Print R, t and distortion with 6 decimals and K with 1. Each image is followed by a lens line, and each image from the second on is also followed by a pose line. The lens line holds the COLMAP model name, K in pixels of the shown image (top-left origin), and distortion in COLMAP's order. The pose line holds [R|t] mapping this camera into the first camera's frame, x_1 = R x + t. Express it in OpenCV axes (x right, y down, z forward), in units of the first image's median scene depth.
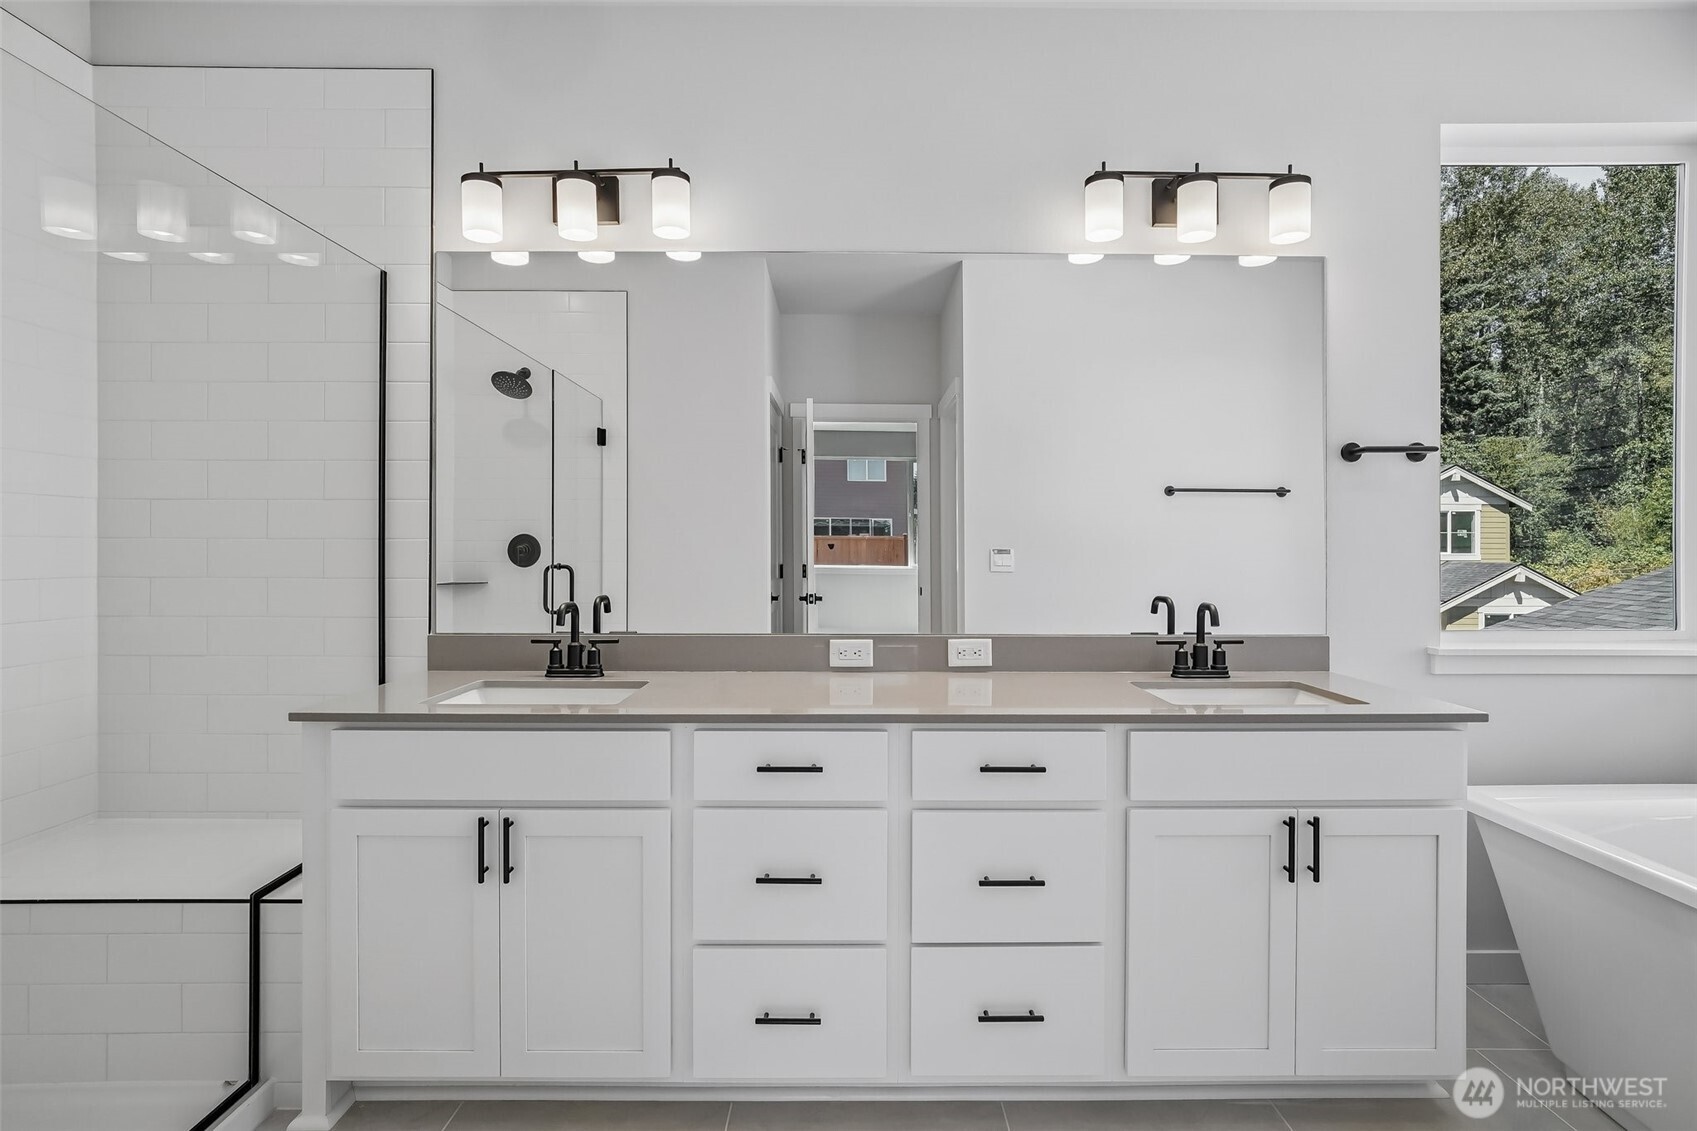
lens RADIAL K [[796.5, 0, 884.5], [0, 796.5, 556.8], [0, 0, 1]] dist [0.004565, 0.000826]
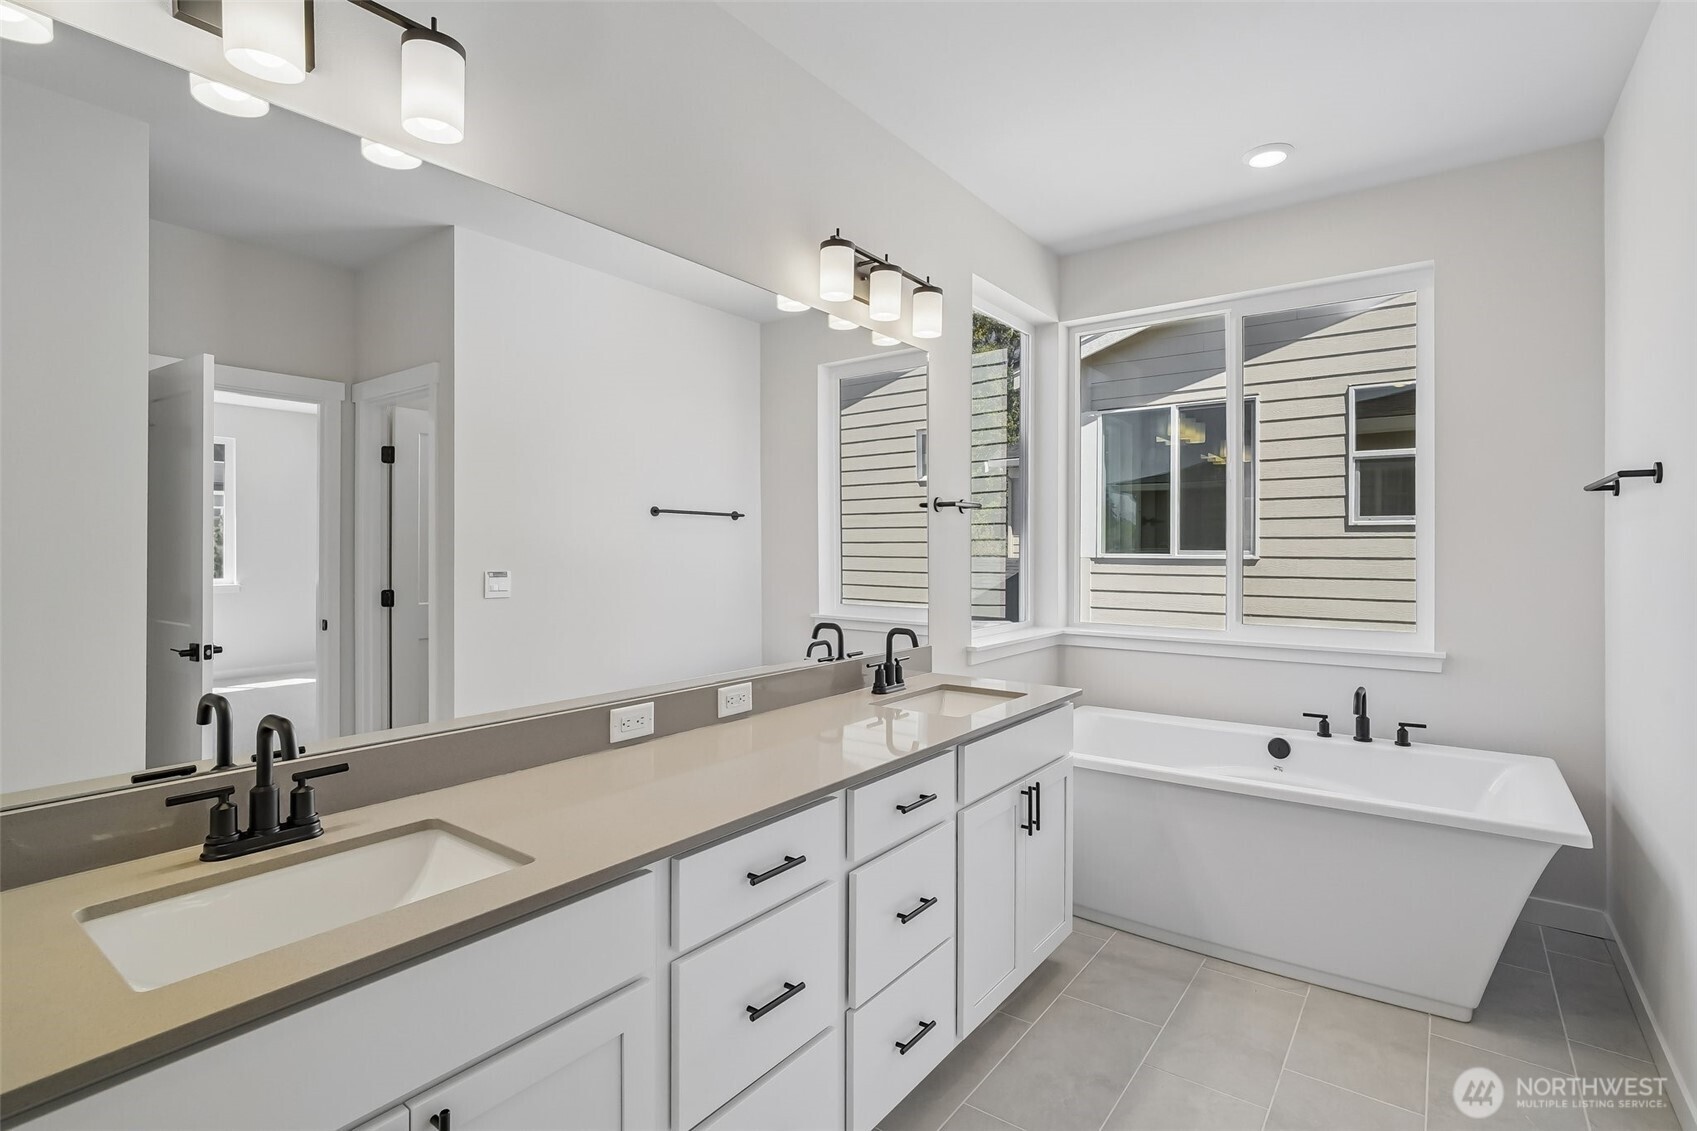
lens RADIAL K [[796.5, 0, 852.6], [0, 796.5, 553.9], [0, 0, 1]] dist [0.004565, 0.000826]
pose [[0.622734, -0.006147, 0.782410, -0.542938], [0.006189, 0.999977, 0.002930, -0.054505], [-0.782409, 0.003018, 0.622757, 0.297231]]
